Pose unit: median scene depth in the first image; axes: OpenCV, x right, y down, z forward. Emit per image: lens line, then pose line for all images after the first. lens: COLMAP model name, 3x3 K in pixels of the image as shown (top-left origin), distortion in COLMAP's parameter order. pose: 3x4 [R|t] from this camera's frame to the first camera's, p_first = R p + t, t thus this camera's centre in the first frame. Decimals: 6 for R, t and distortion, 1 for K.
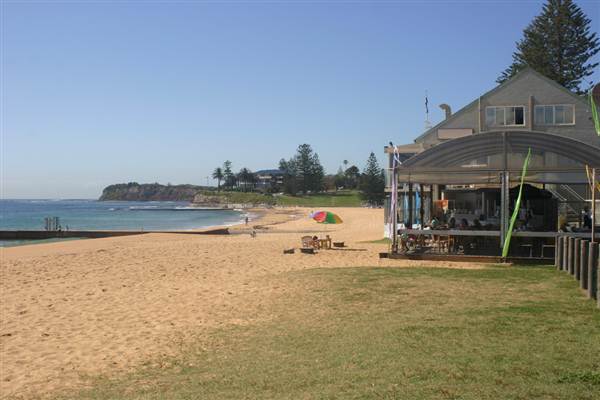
lens RADIAL K [[746.1, 0, 298.2], [0, 746.1, 202.1], [0, 0, 1]] dist [-0.148751, 0.000000]
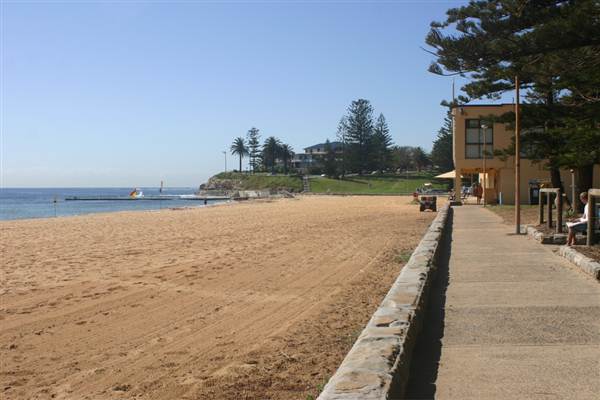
lens RADIAL K [[746.1, 0, 299.0], [0, 746.1, 203.8], [0, 0, 1]] dist [-0.148751, 0.000000]
pose [[0.976274, 0.004628, -0.216489, 0.097513], [-0.000704, 0.999834, 0.018200, 0.001816], [0.216537, -0.017616, 0.976115, 0.348980]]
